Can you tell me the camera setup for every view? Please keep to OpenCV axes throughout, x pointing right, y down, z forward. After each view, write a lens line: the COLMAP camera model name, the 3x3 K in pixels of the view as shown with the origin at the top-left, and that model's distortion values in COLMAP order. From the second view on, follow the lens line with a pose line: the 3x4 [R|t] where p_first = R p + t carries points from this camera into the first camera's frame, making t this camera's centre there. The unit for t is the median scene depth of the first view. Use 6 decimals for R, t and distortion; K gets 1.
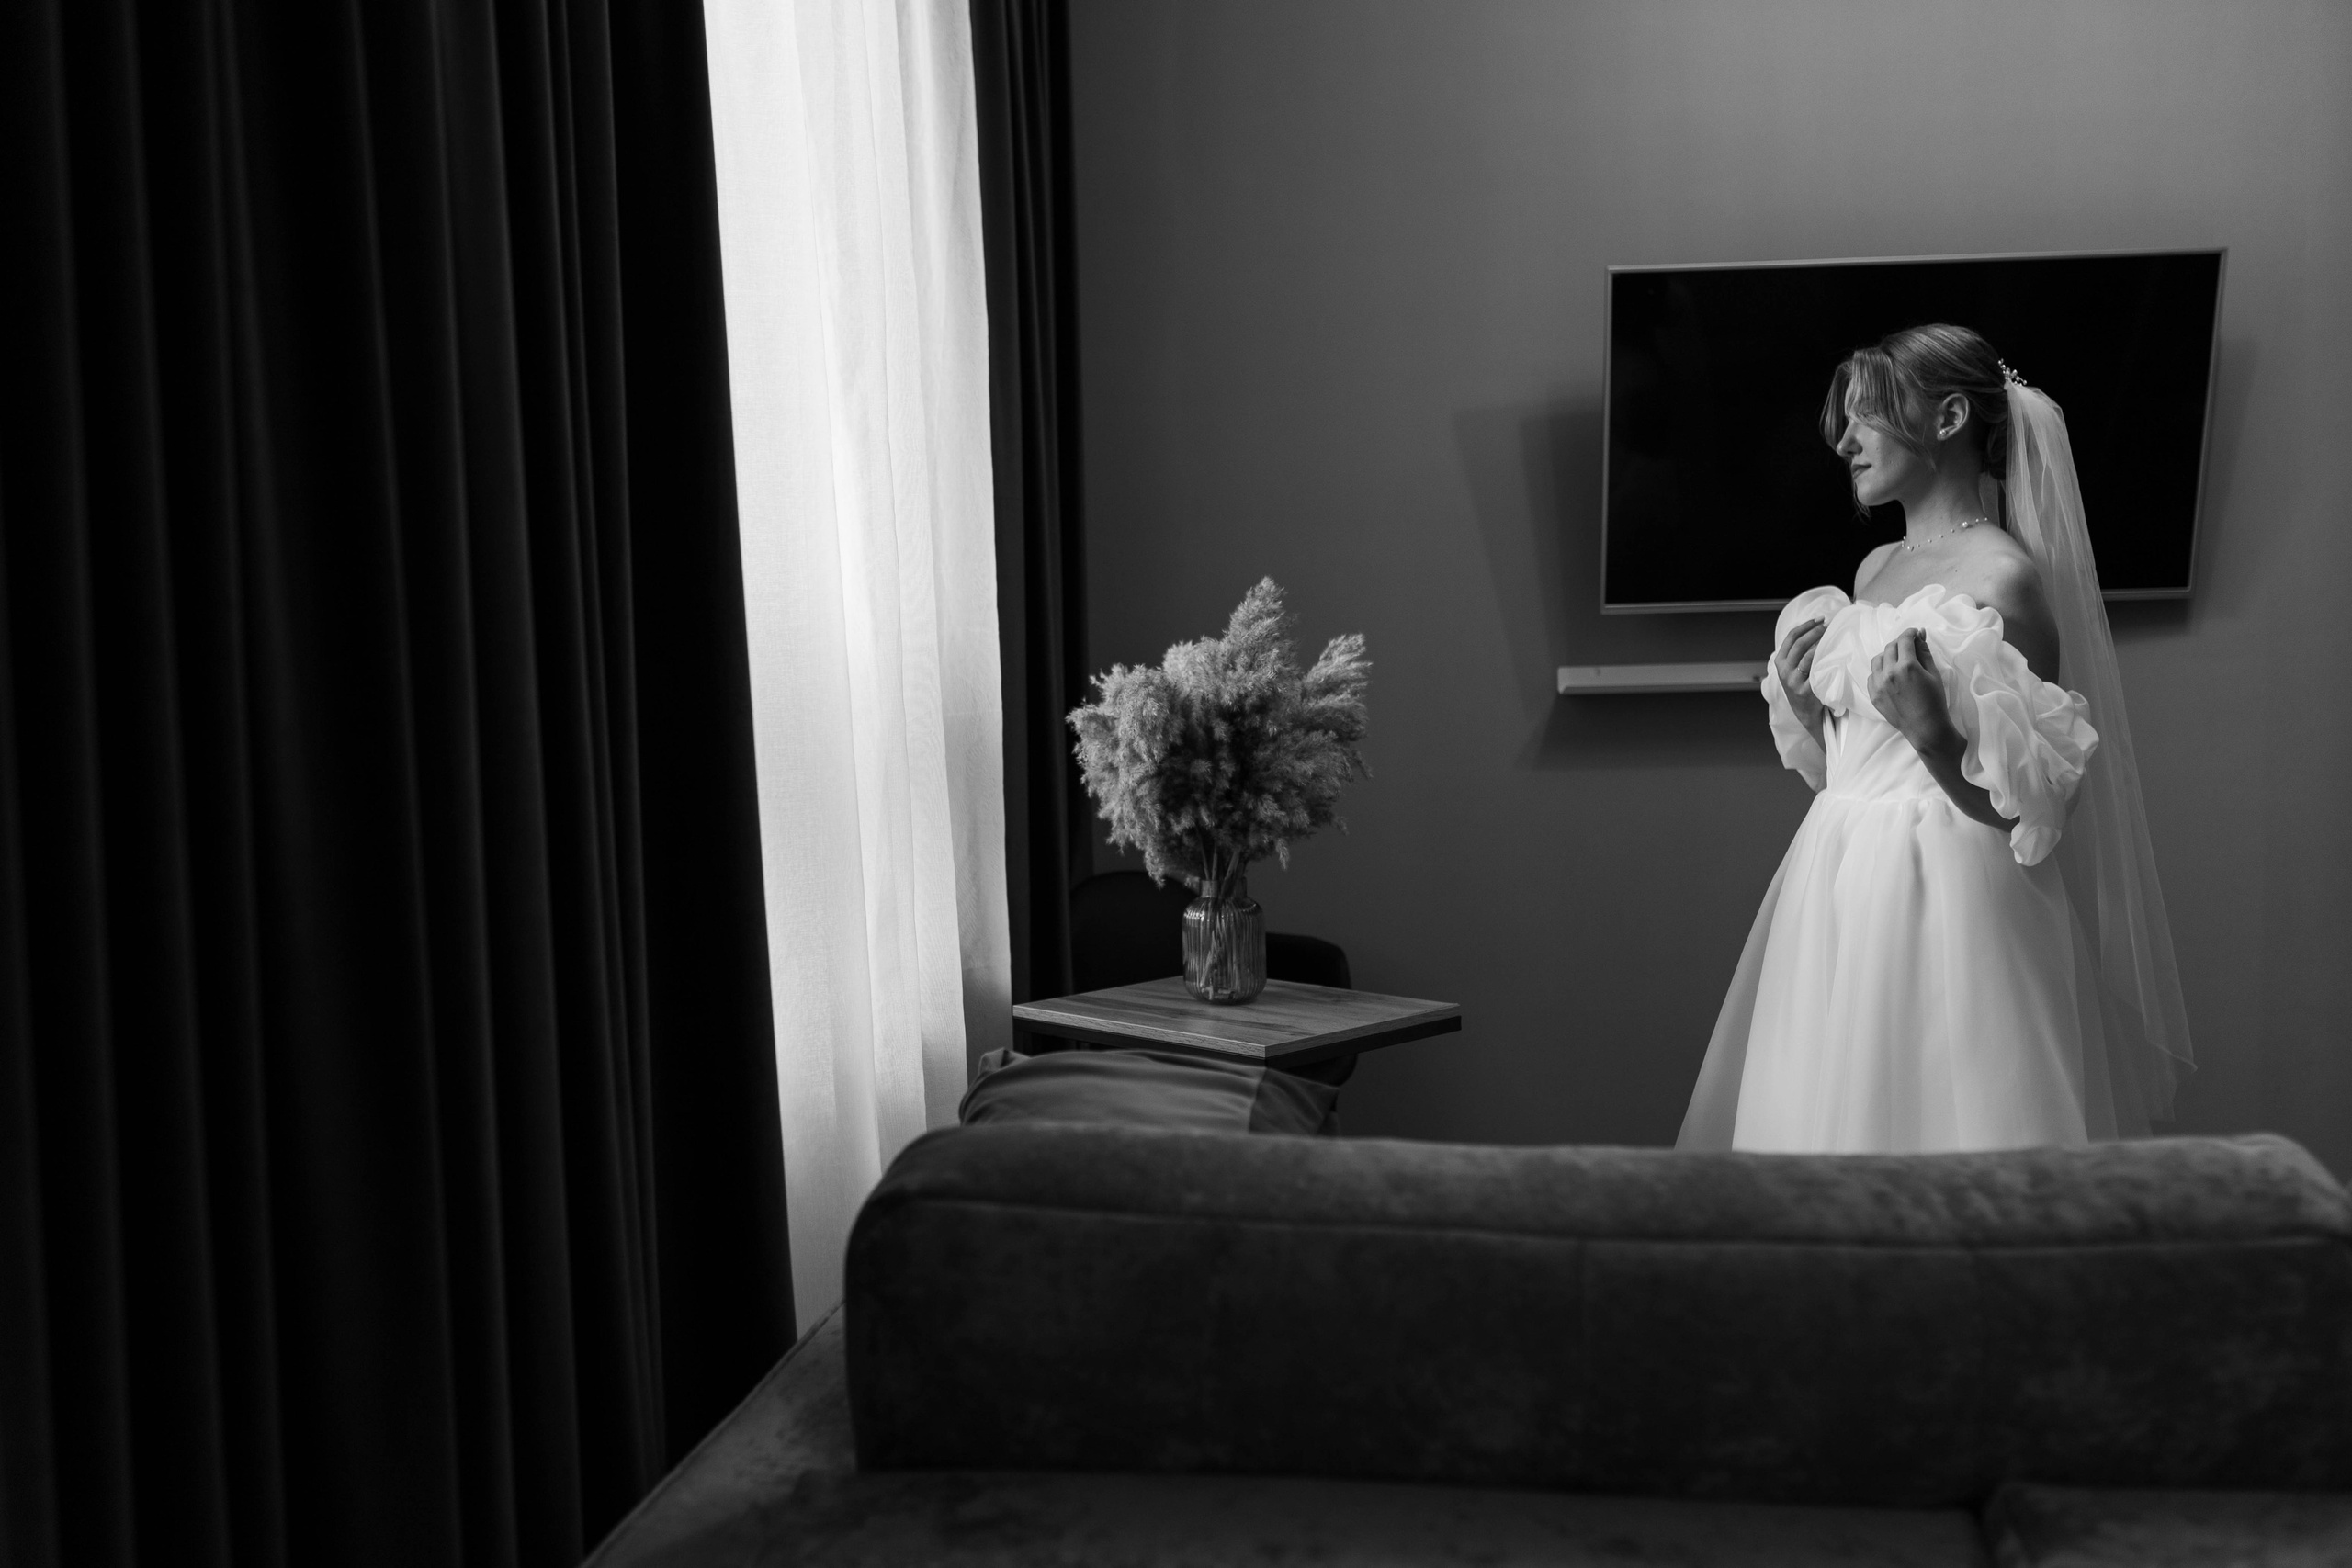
lens RADIAL K [[2313.7, 0, 1175.9], [0, 2313.7, 801.6], [0, 0, 1]] dist [-0.009084, 0.000000]
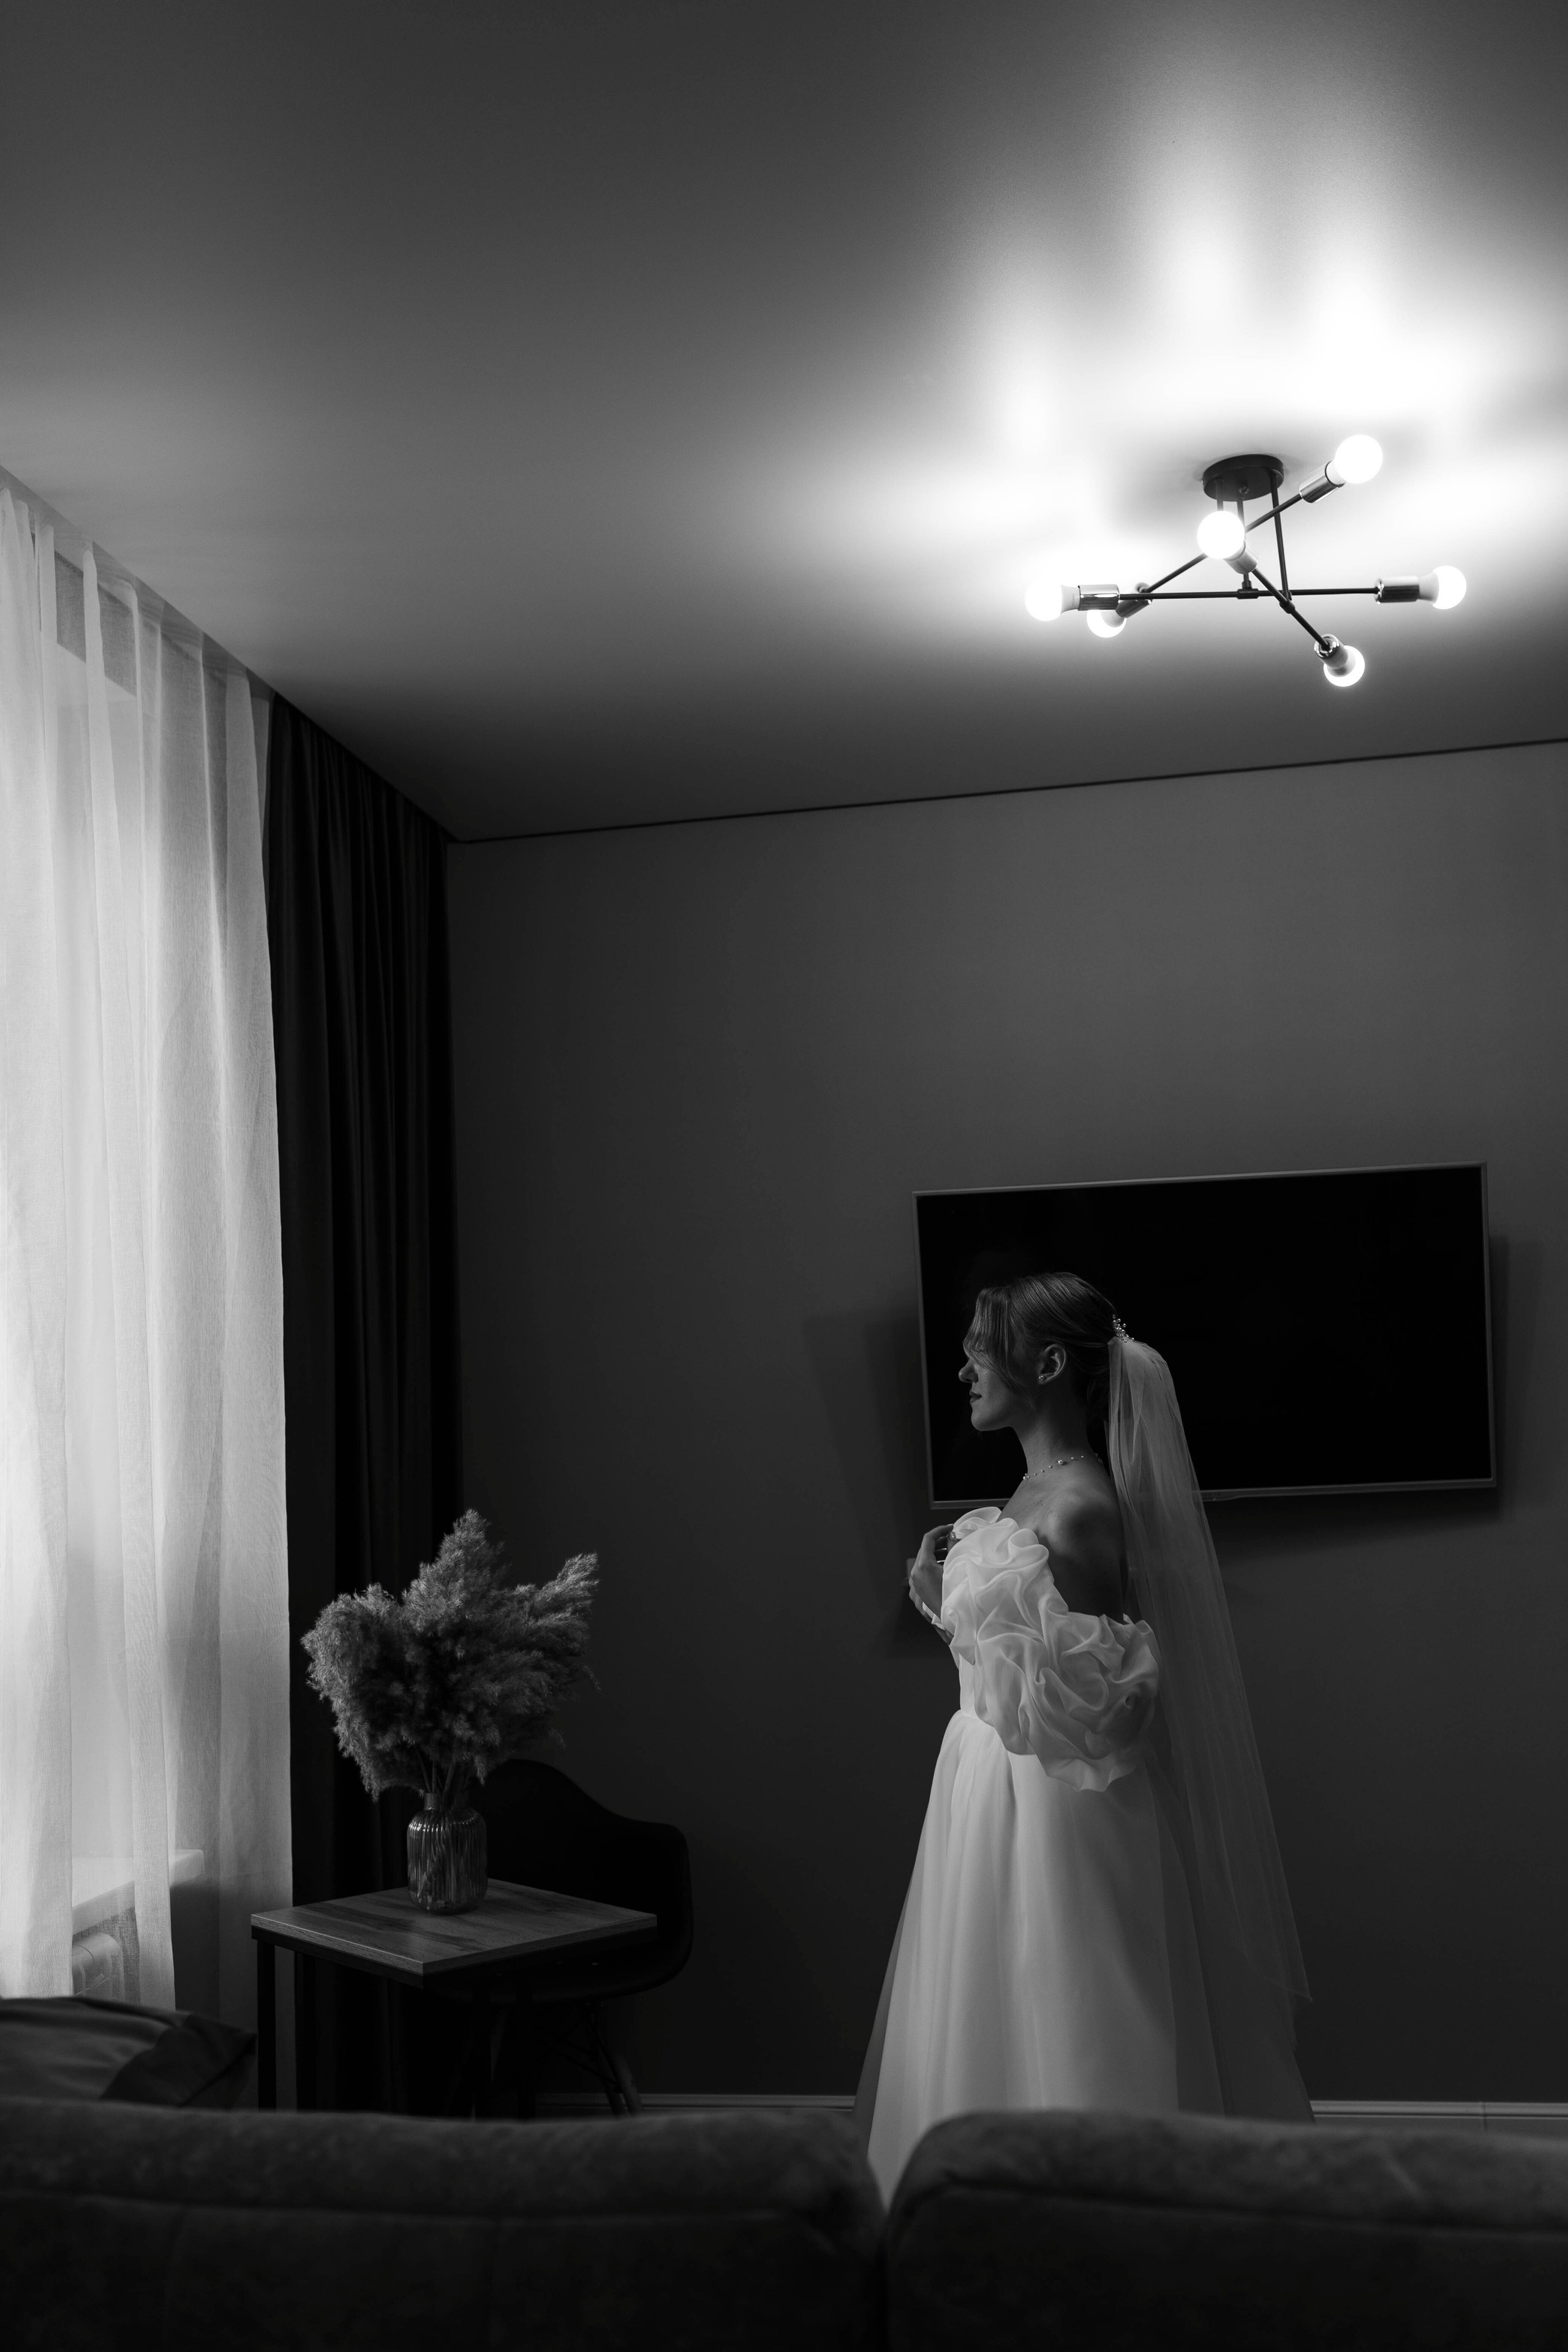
lens RADIAL K [[2313.9, 0, 786.6], [0, 2313.9, 1164.0], [0, 0, 1]] dist [-0.009084, 0.000000]
pose [[0.997858, -0.020635, -0.062071, 0.260916], [0.008182, 0.980860, -0.194544, -0.043430], [0.064898, 0.193620, 0.978928, -0.094699]]
